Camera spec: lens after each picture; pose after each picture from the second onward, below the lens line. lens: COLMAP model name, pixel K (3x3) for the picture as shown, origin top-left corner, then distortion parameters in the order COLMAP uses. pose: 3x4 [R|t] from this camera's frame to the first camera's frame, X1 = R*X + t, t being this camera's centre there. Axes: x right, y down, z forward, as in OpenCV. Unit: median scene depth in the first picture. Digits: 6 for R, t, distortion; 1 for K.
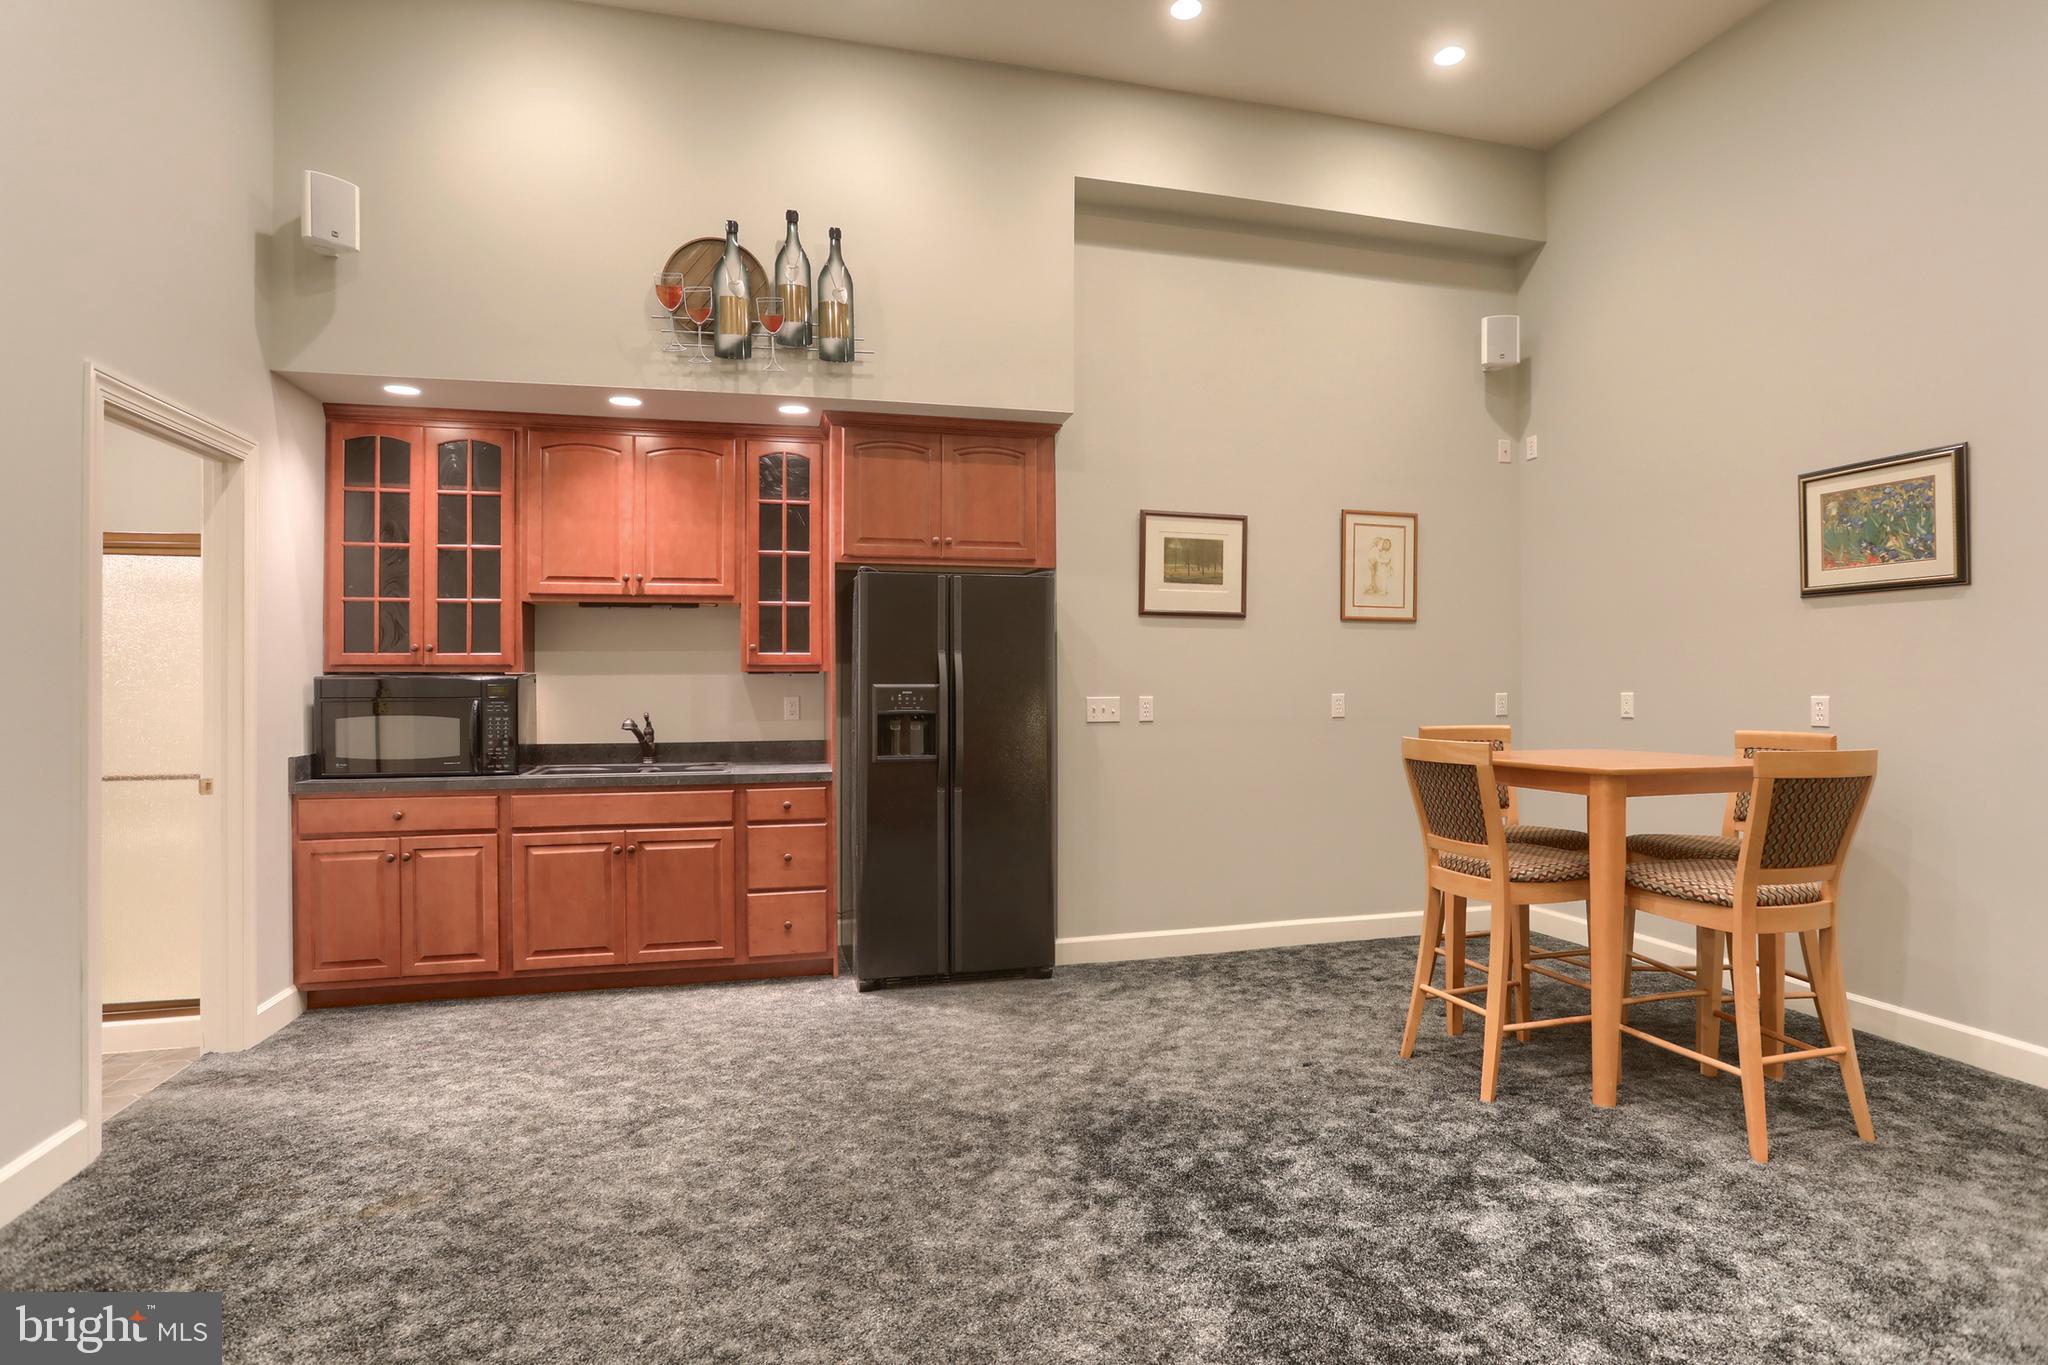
lens RADIAL K [[1064.3, 0, 1029.2], [0, 1064.3, 672.8], [0, 0, 1]] dist [-0.039314, 0.001479]
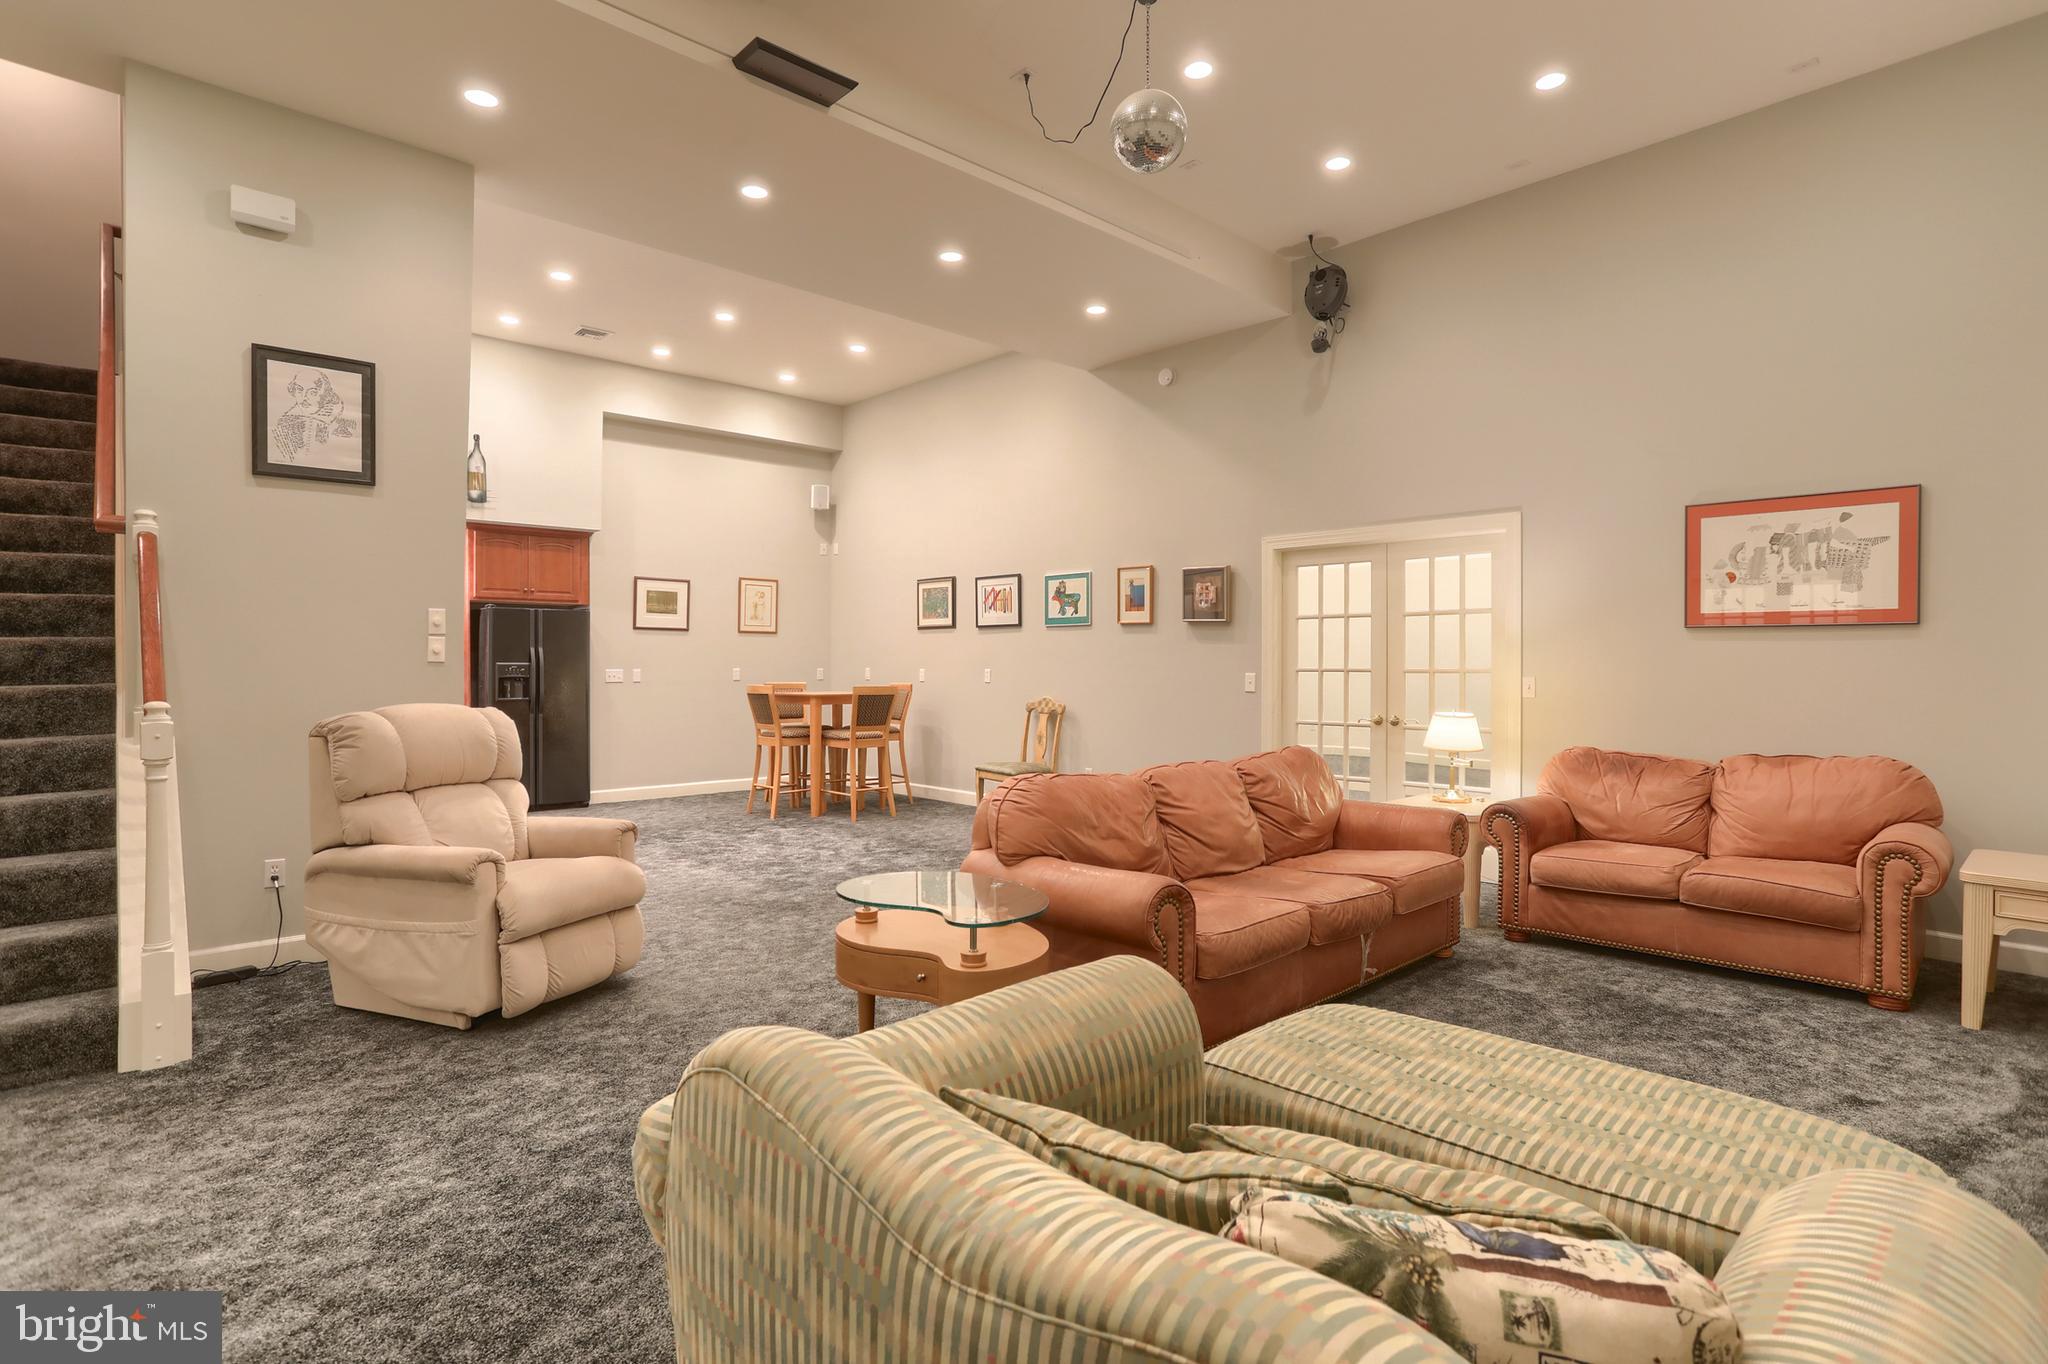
lens RADIAL K [[1021.2, 0, 1030.3], [0, 1021.2, 655.9], [0, 0, 1]] dist [-0.062115, 0.036628]
pose [[0.883211, 0.006255, 0.468934, -0.128461], [-0.006658, 0.999978, -0.000799, -0.007381], [-0.468928, -0.002416, 0.883233, -1.024747]]
